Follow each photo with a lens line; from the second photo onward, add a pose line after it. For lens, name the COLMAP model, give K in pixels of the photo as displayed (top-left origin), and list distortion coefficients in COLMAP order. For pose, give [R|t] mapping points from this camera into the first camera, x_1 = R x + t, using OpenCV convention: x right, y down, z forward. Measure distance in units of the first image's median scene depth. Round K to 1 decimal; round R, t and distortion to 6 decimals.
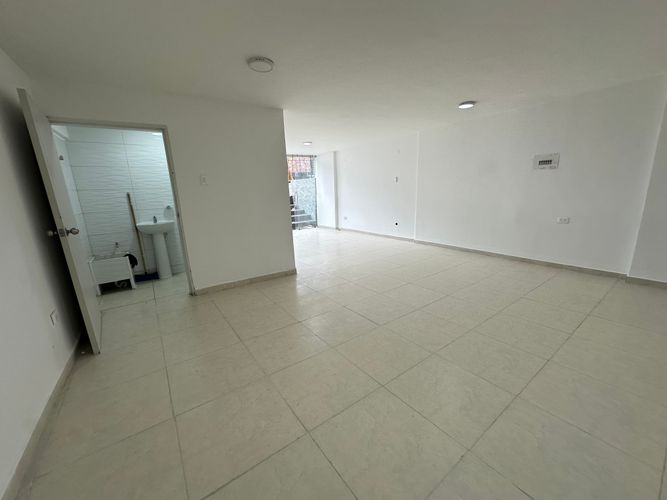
lens RADIAL K [[265.3, 0, 332.3], [0, 265.3, 250.2], [0, 0, 1]] dist [-0.000970, -0.001337]
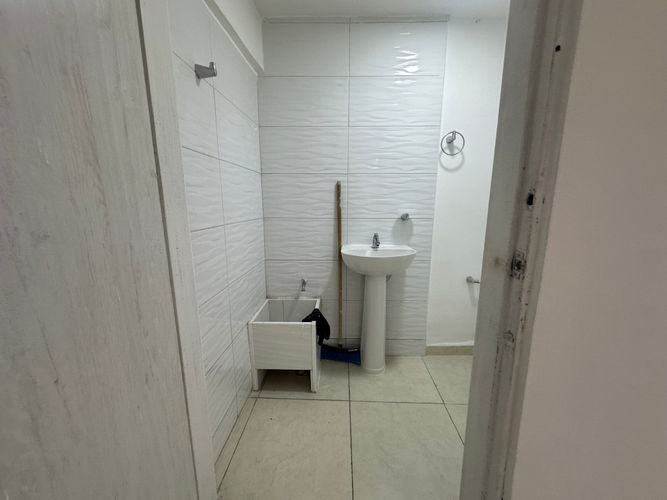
lens RADIAL K [[265.3, 0, 333.6], [0, 265.3, 246.9], [0, 0, 1]] dist [-0.000970, -0.001337]
pose [[0.793413, 0.149915, -0.589933, -0.469780], [-0.163770, 0.986033, 0.030315, -0.112597], [0.586238, 0.072561, 0.806883, 0.608090]]
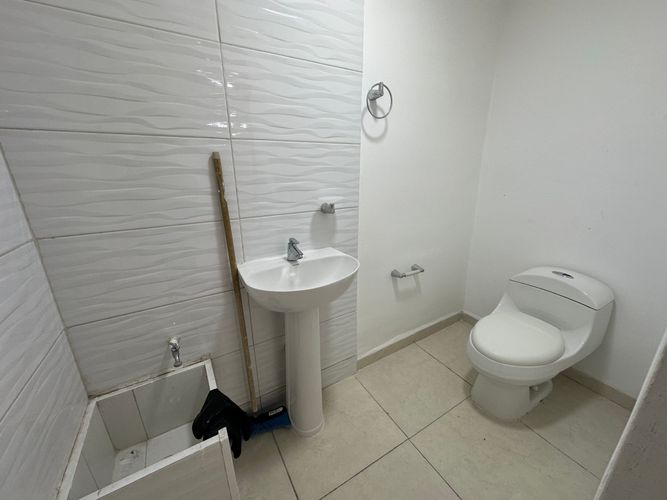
lens RADIAL K [[265.3, 0, 335.3], [0, 265.3, 249.3], [0, 0, 1]] dist [-0.000970, -0.001337]
pose [[0.995632, 0.050021, -0.078829, -0.620741], [-0.044118, 0.996213, 0.074916, -0.146854], [0.082278, -0.071111, 0.994069, 0.737835]]
